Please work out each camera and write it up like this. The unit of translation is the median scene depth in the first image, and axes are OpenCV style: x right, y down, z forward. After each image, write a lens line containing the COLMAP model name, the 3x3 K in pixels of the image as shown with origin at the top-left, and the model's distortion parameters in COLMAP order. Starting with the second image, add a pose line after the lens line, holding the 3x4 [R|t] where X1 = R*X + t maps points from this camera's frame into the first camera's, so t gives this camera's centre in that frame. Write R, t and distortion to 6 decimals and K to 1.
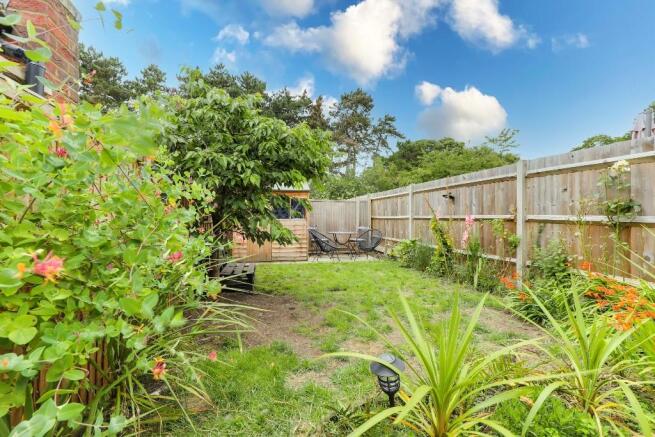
lens RADIAL K [[291.1, 0, 330.9], [0, 291.1, 214.9], [0, 0, 1]] dist [0.017518, -0.000081]
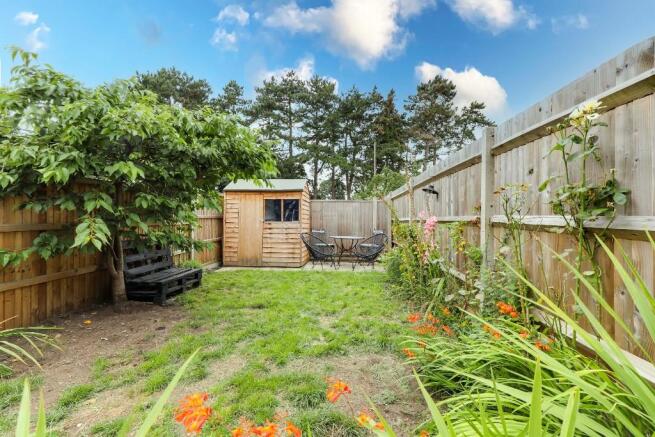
lens RADIAL K [[296.8, 0, 329.0], [0, 296.8, 220.7], [0, 0, 1]] dist [0.019168, 0.000028]
pose [[0.957541, 0.000088, -0.288298, 0.217034], [0.002885, 0.999947, 0.009885, 0.002004], [0.288284, -0.010297, 0.957490, 0.119913]]
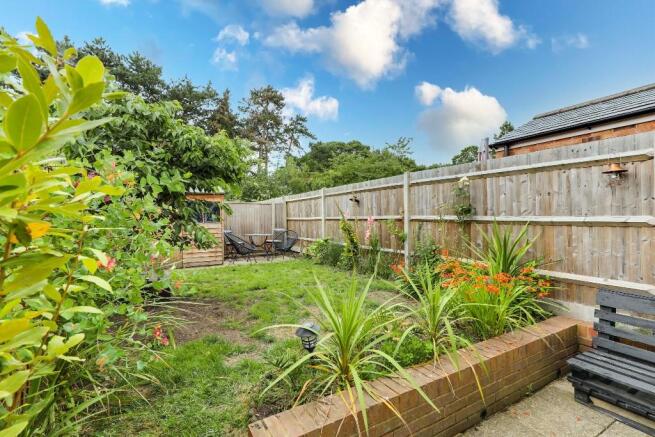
lens RADIAL K [[299.8, 0, 329.5], [0, 299.8, 213.3], [0, 0, 1]] dist [0.018954, 0.000037]
pose [[0.958866, -0.016024, 0.283406, -0.016514], [0.017808, 0.999835, -0.003718, -0.004690], [-0.283300, 0.008611, 0.958993, -0.062648]]
